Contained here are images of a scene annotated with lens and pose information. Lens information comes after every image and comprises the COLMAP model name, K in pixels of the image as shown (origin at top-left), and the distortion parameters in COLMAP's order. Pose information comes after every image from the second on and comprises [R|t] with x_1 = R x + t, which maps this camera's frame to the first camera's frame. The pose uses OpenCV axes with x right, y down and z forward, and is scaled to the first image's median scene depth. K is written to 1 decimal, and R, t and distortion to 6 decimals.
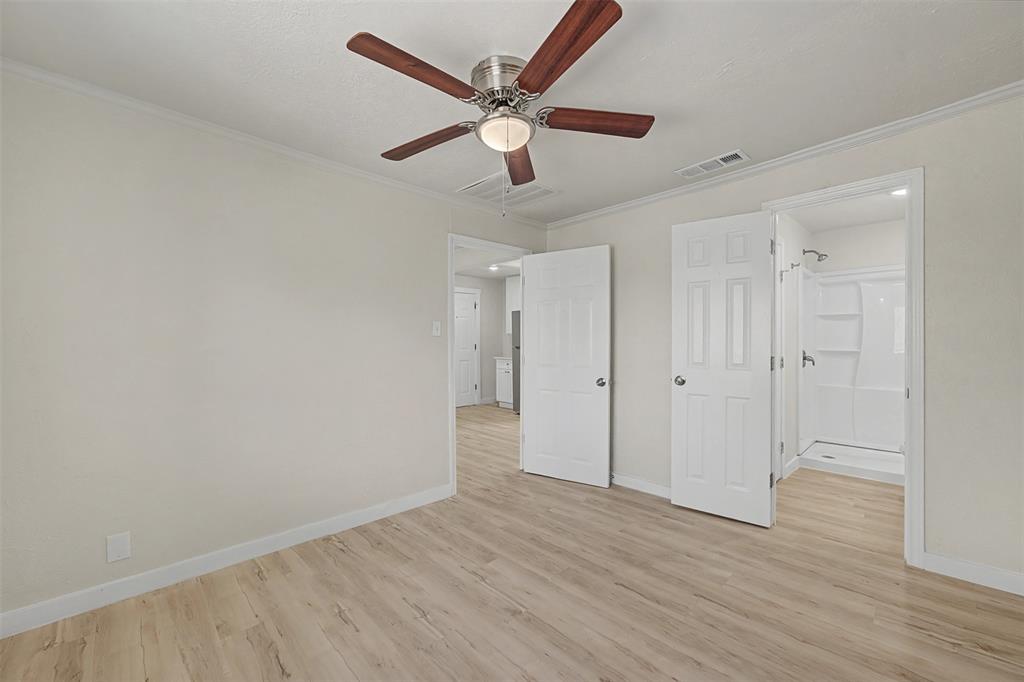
lens RADIAL K [[414.9, 0, 512.0], [0, 414.9, 341.0], [0, 0, 1]] dist [0.000823, -0.000094]
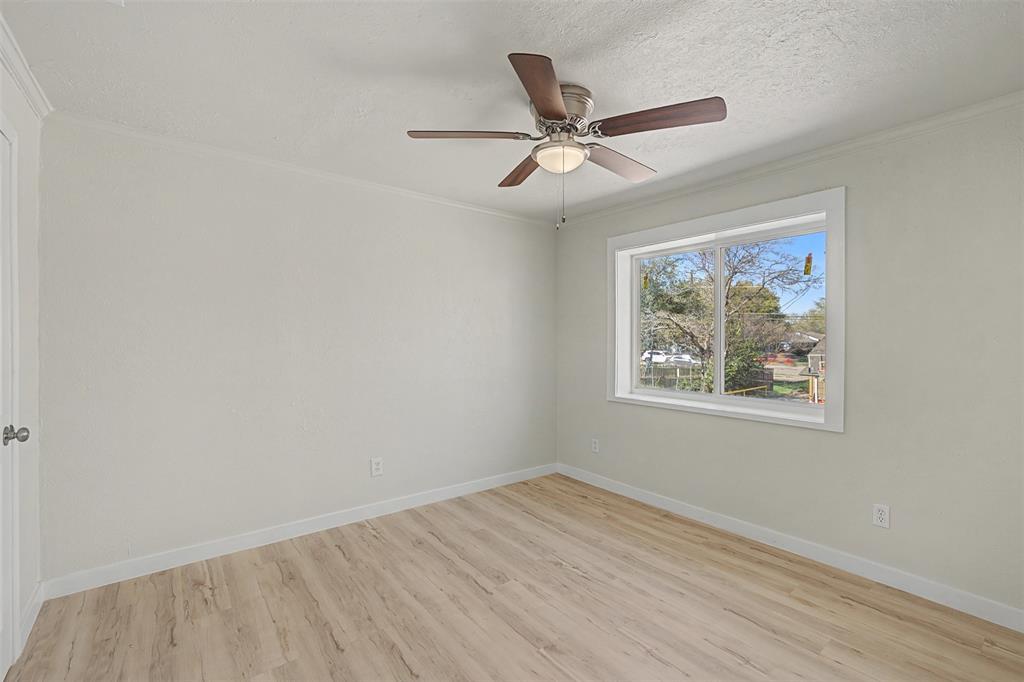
lens RADIAL K [[414.9, 0, 512.0], [0, 414.9, 341.0], [0, 0, 1]] dist [0.000823, -0.000094]
pose [[-0.994240, 0.002415, 0.107152, -0.006649], [0.002568, 0.999996, 0.001285, -0.041931], [-0.107148, 0.001553, -0.994242, 2.000387]]
